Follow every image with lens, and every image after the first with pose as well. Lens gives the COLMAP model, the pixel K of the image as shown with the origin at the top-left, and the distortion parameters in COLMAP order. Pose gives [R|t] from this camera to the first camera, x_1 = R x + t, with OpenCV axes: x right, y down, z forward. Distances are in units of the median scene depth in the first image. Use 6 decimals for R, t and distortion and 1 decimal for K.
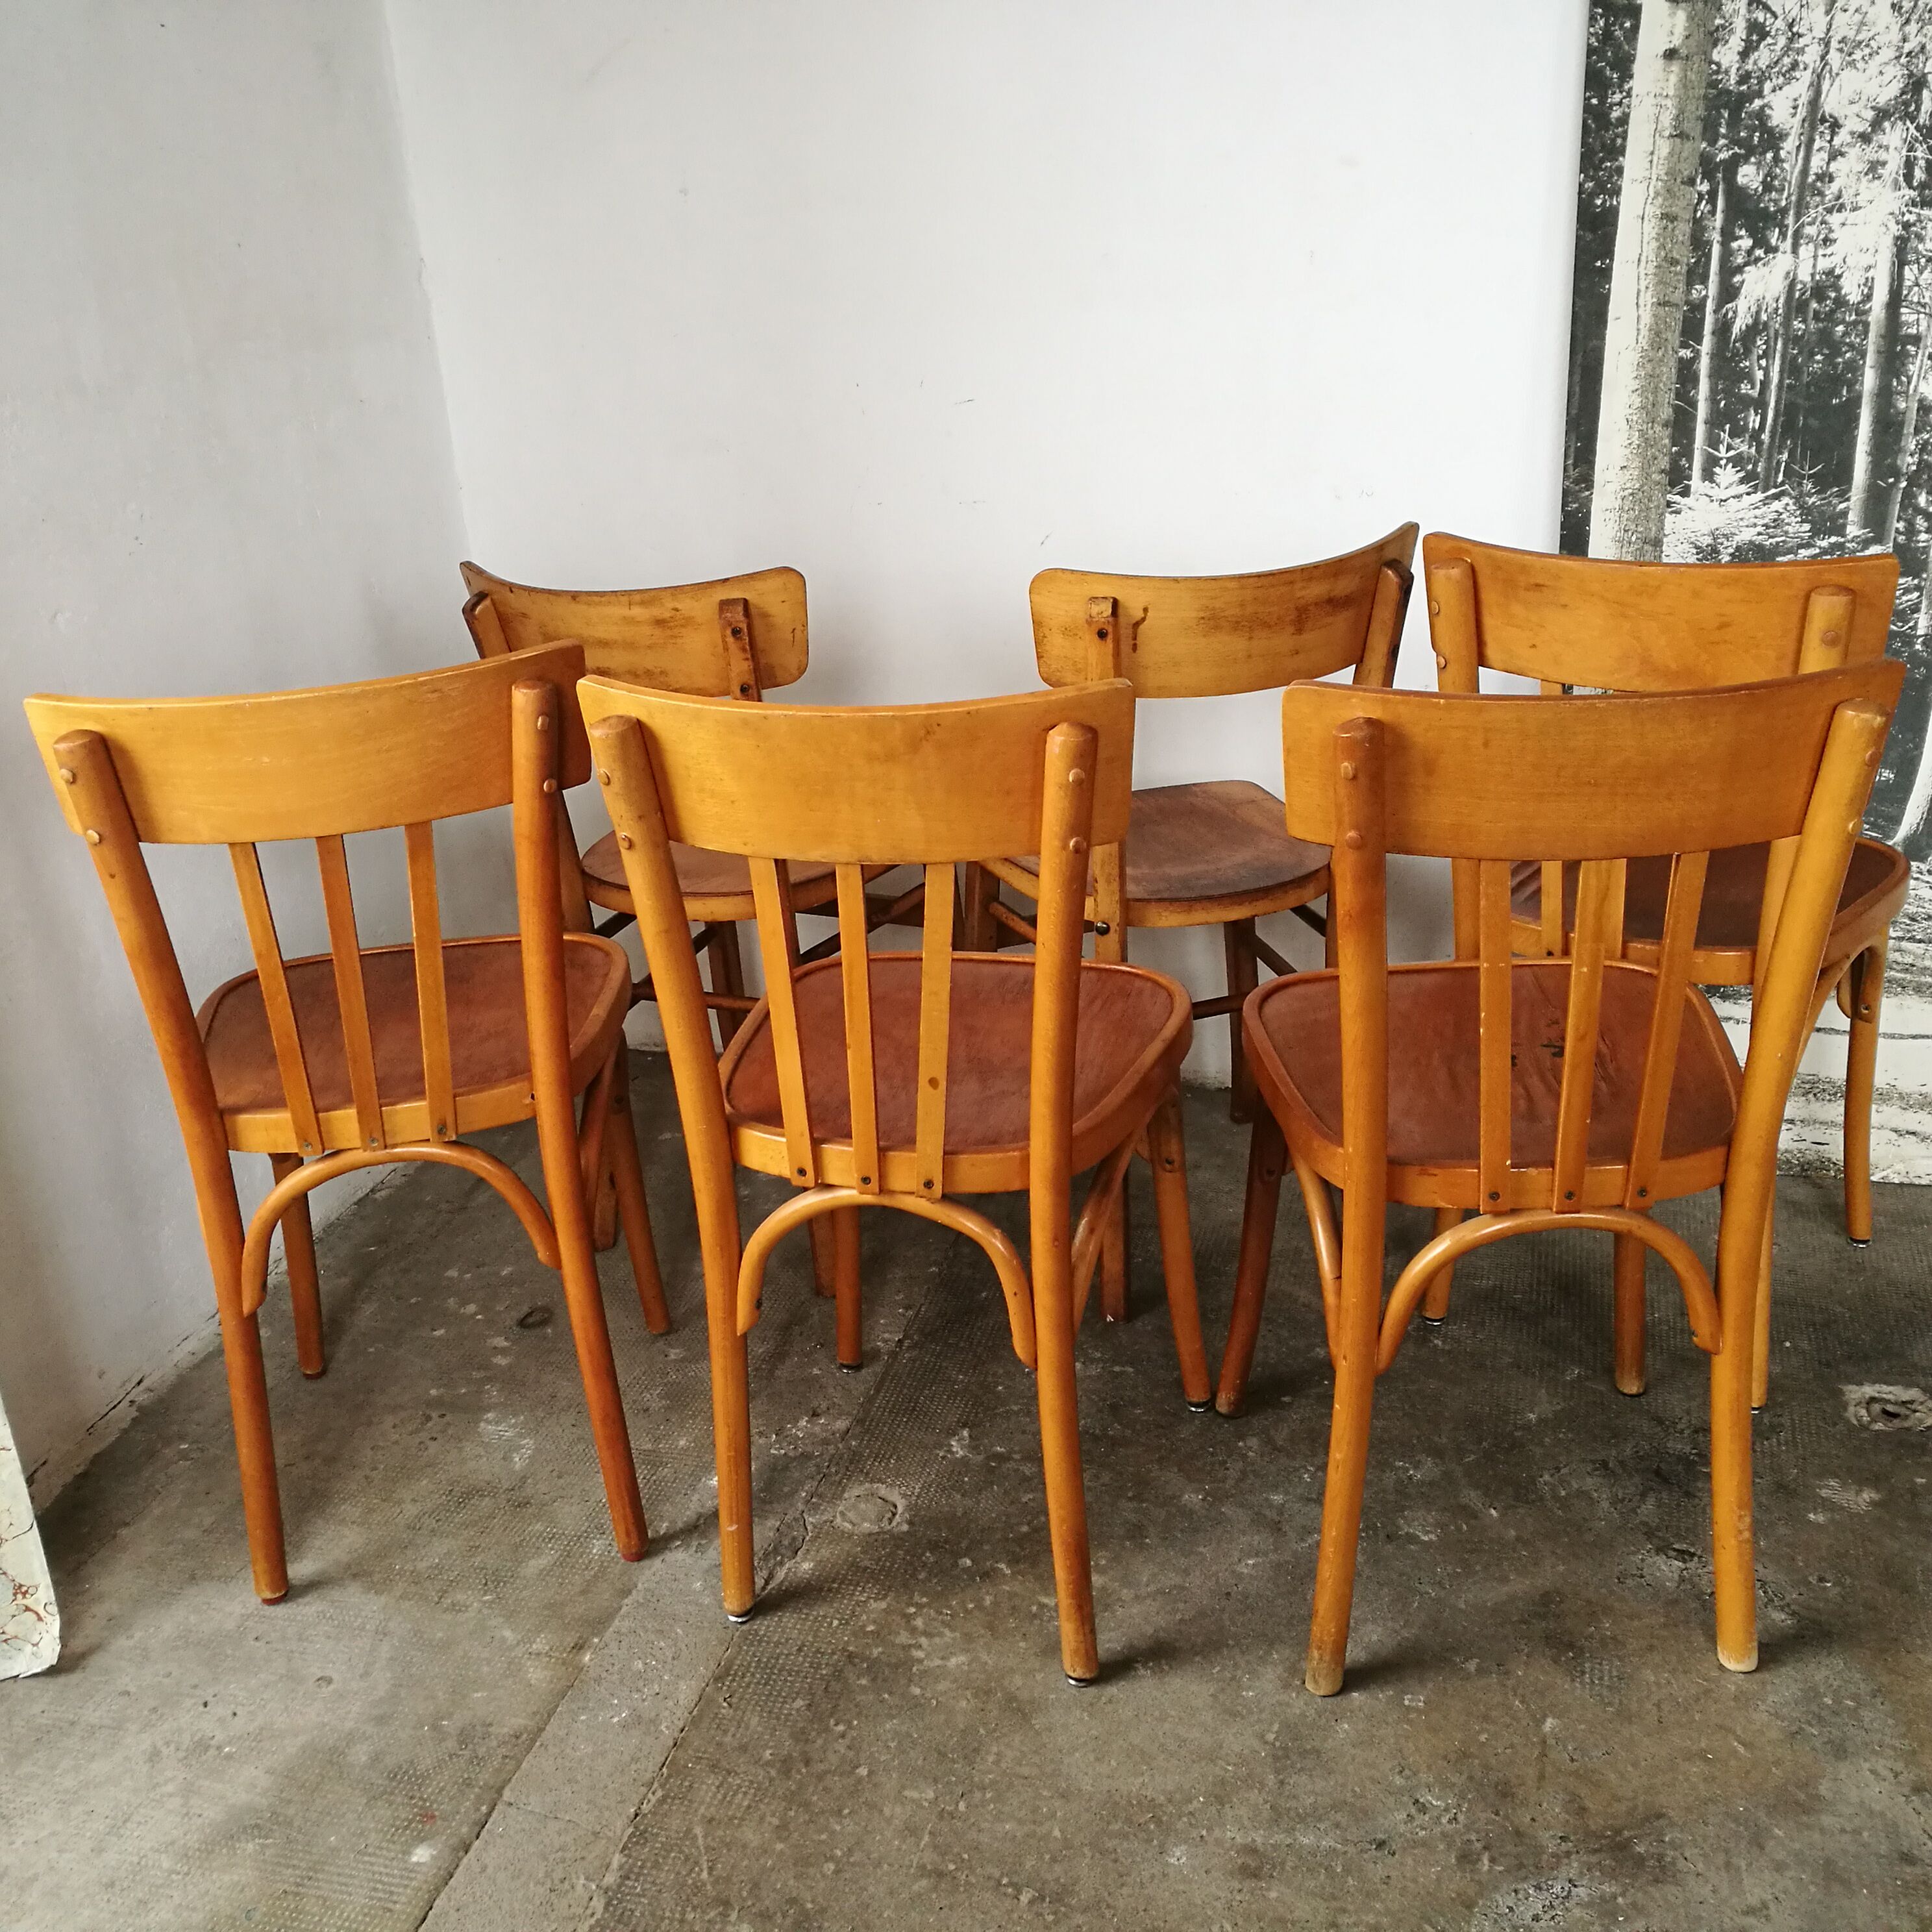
lens RADIAL K [[2162.2, 0, 953.2], [0, 2162.2, 909.1], [0, 0, 1]] dist [0.005784, 0.000000]
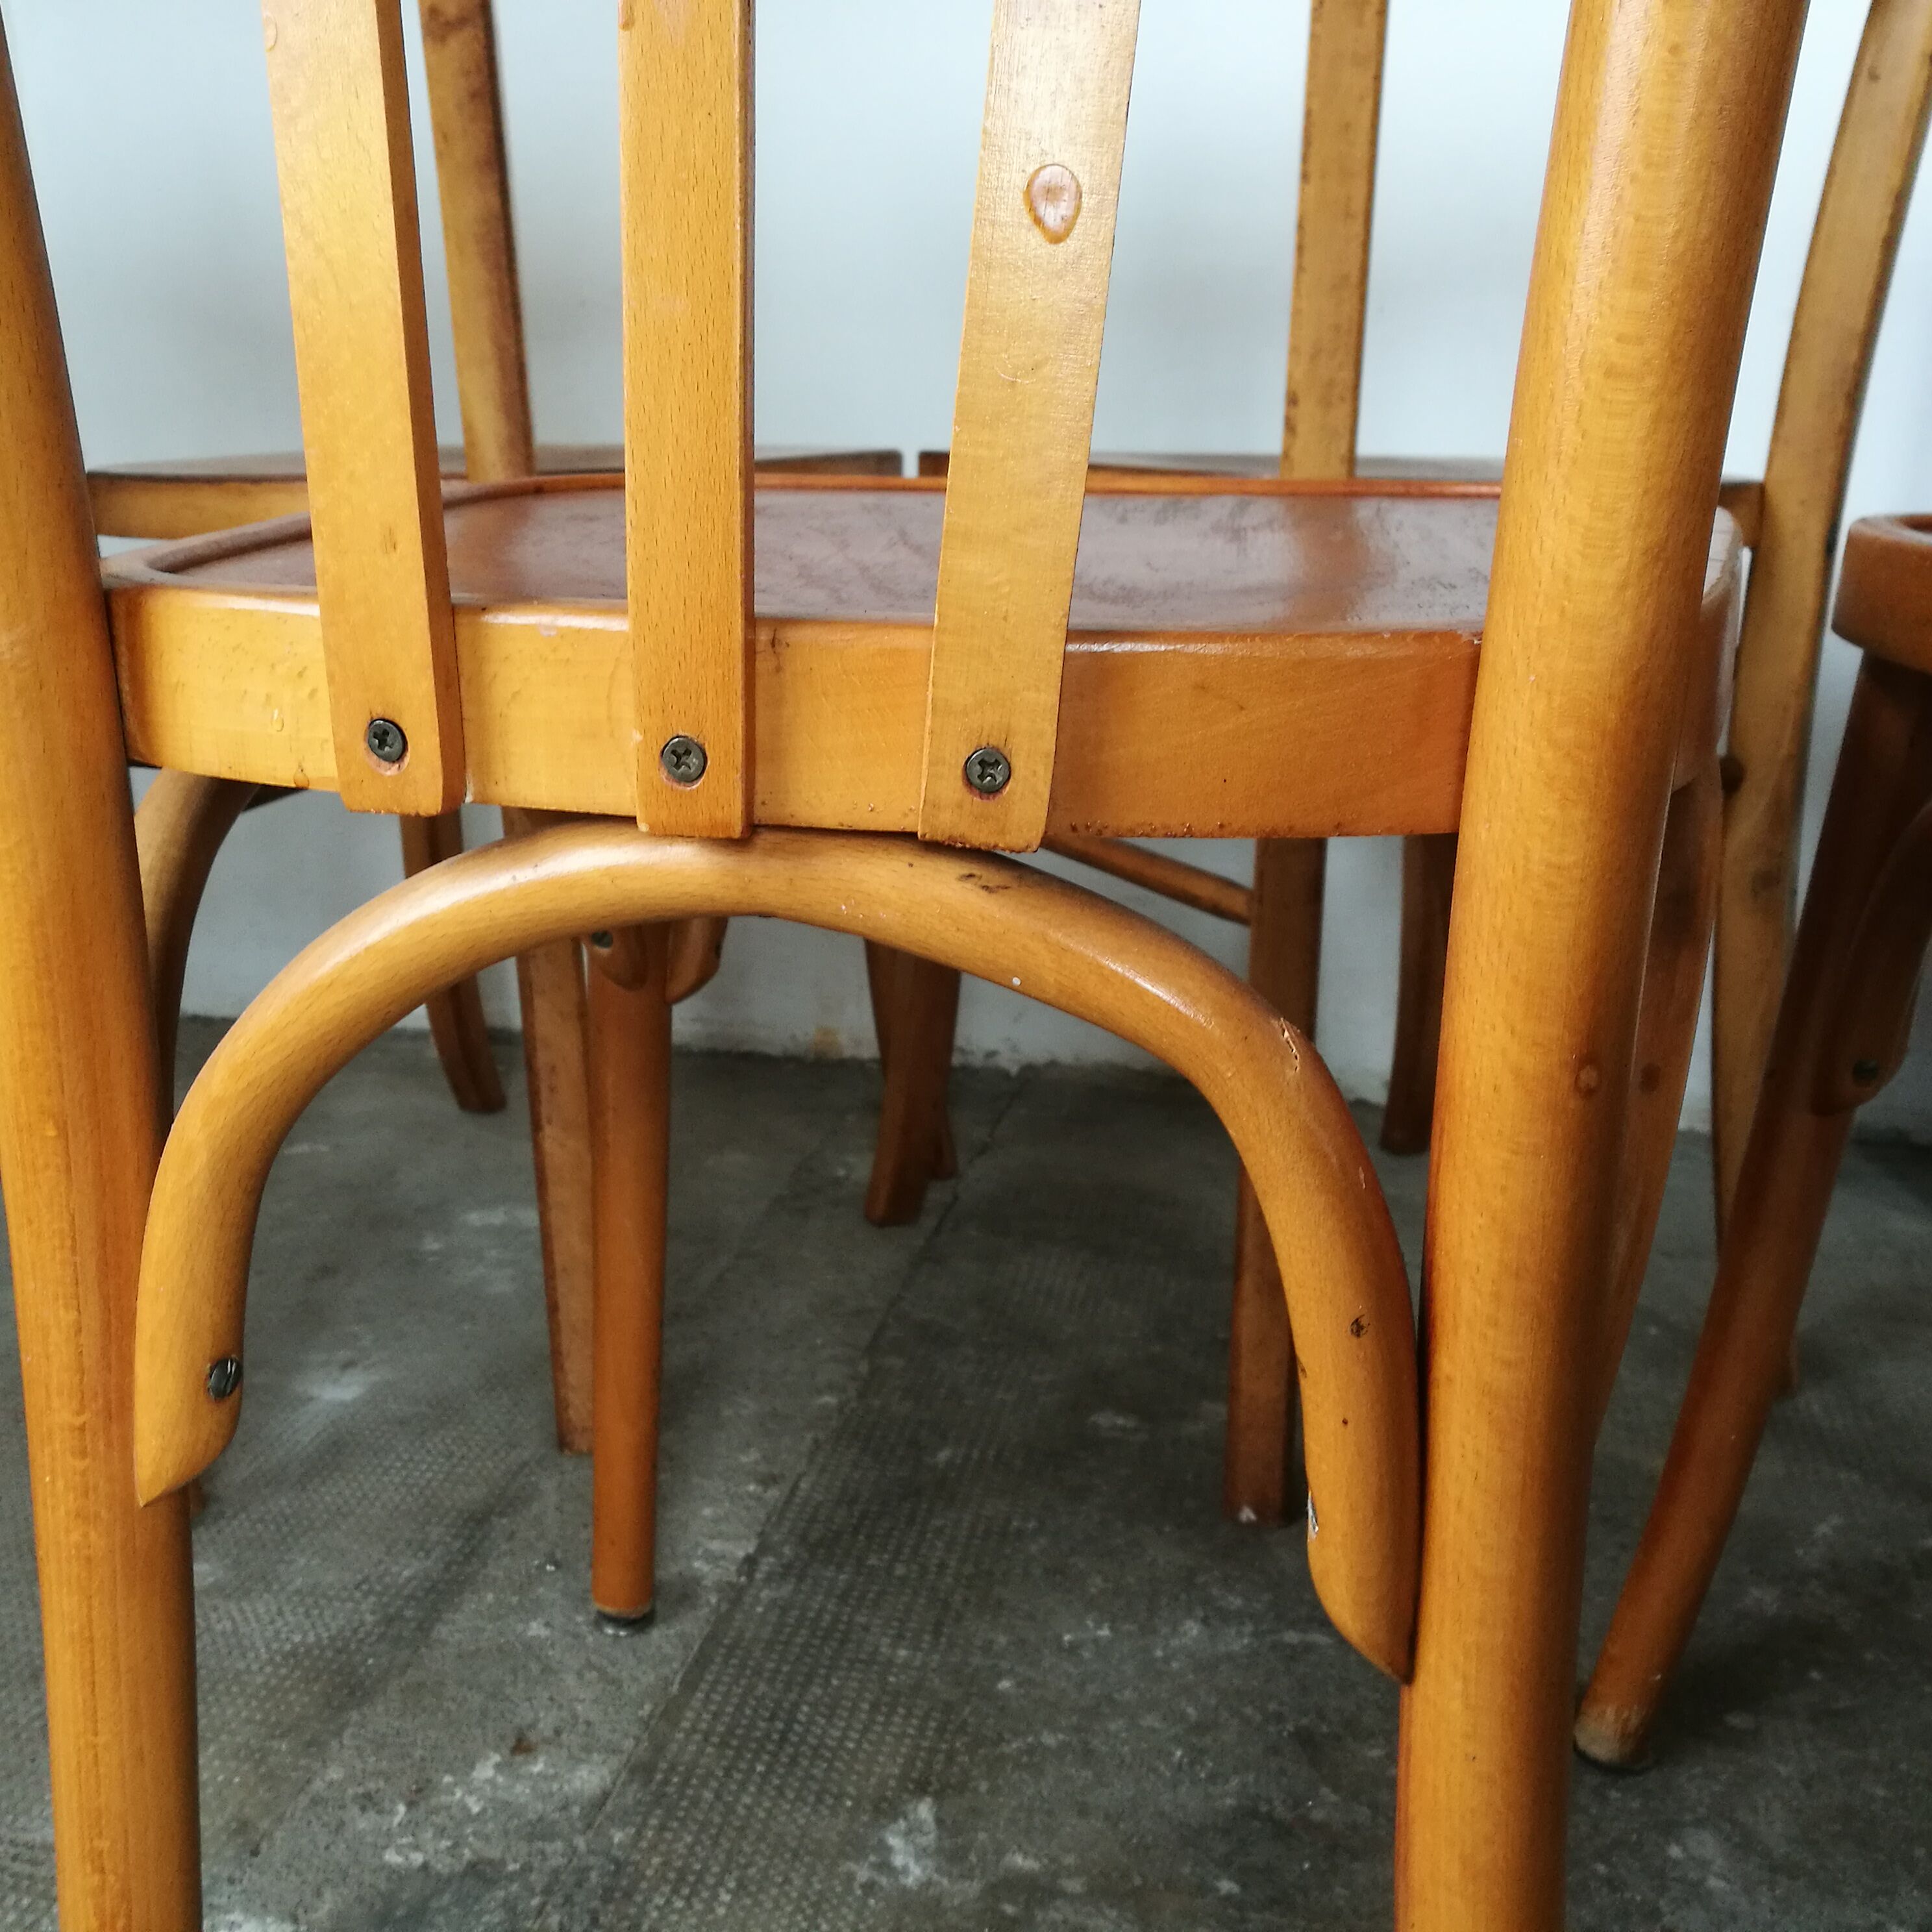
lens RADIAL K [[2162.2, 0, 969.4], [0, 2162.2, 982.1], [0, 0, 1]] dist [0.005784, 0.000000]
pose [[0.995810, 0.039116, 0.082658, -0.022357], [-0.032851, 0.996579, -0.075833, 0.126569], [-0.085342, 0.072800, 0.993689, 0.609803]]
